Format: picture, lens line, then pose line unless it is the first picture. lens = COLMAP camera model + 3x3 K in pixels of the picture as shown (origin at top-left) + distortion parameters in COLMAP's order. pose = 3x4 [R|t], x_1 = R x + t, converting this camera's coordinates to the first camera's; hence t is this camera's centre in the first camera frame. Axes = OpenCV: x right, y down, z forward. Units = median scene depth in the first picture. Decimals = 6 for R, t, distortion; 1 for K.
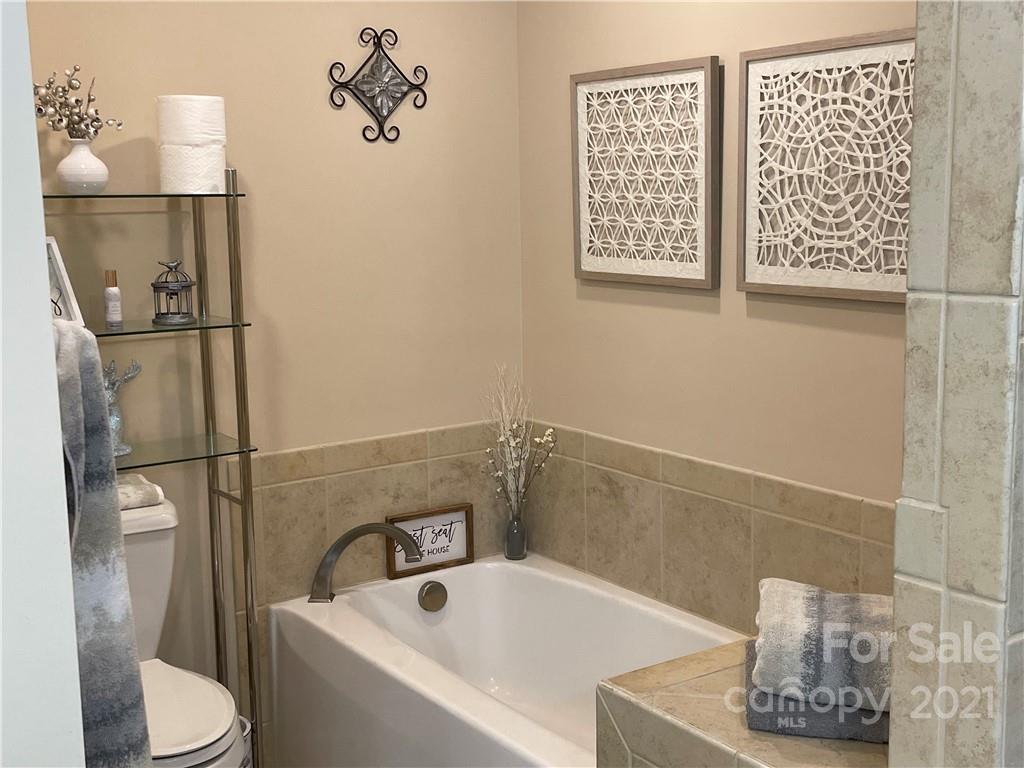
lens RADIAL K [[1273.9, 0, 515.4], [0, 1273.9, 384.2], [0, 0, 1]] dist [0.094222, 0.000000]
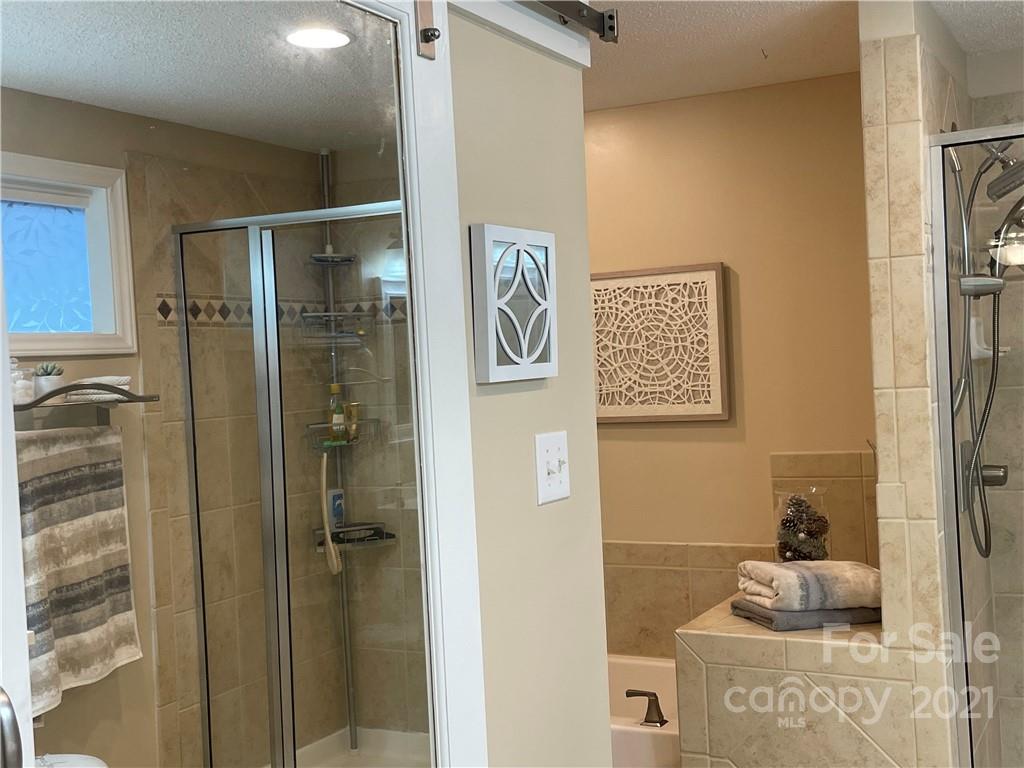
lens RADIAL K [[1273.9, 0, 508.9], [0, 1273.9, 384.6], [0, 0, 1]] dist [0.094222, 0.000000]
pose [[0.889491, -0.037533, 0.455409, -0.675918], [0.104578, 0.986891, -0.122923, 0.067650], [-0.444826, 0.156965, 0.881755, -0.365941]]
